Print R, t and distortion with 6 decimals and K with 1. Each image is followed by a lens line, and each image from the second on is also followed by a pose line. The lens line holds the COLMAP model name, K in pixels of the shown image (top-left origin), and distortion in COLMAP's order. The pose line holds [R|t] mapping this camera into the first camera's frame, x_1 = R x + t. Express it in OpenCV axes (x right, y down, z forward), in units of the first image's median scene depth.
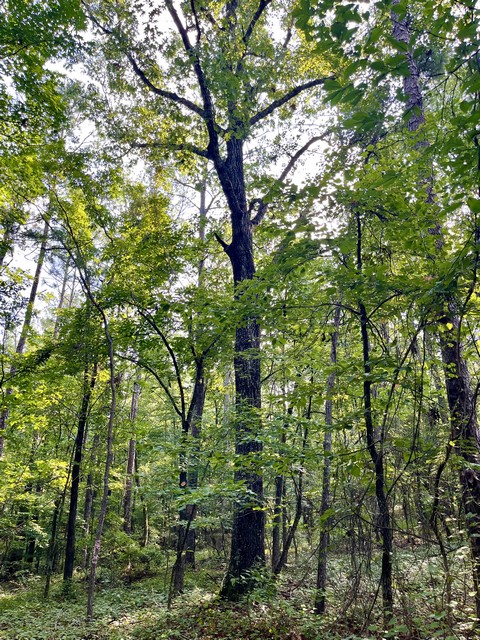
lens RADIAL K [[471.9, 0, 240.0], [0, 471.9, 320.0], [0, 0, 1]] dist [0.057282, -0.098179]
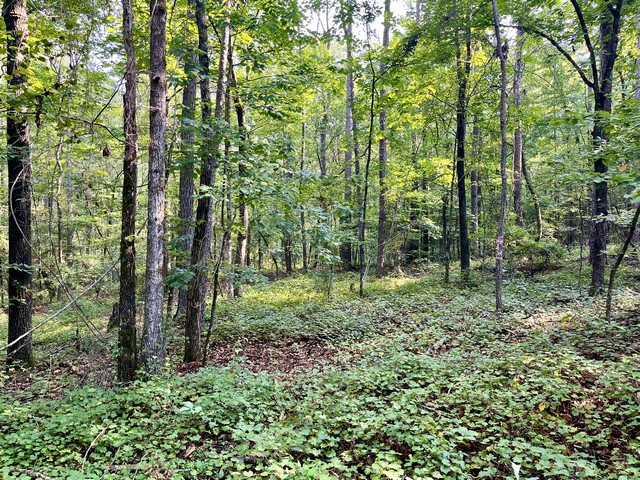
lens RADIAL K [[471.9, 0, 320.0], [0, 471.9, 240.0], [0, 0, 1]] dist [0.057282, -0.098179]
pose [[0.830417, 0.021228, -0.556737, -0.045624], [0.223950, 0.902274, 0.368441, 0.035461], [0.510151, -0.430641, 0.744510, 0.085416]]
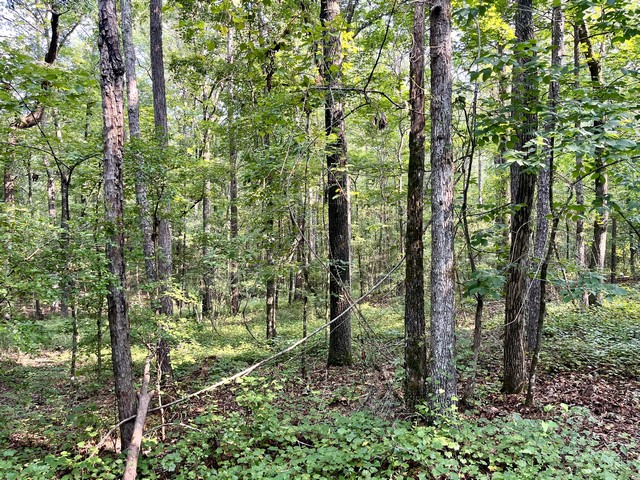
lens RADIAL K [[471.9, 0, 320.0], [0, 471.9, 240.0], [0, 0, 1]] dist [0.057282, -0.098179]
pose [[0.263391, 0.017538, -0.964530, -0.089424], [0.426430, 0.894731, 0.132717, 0.065186], [0.865322, -0.446261, 0.228186, 0.140532]]
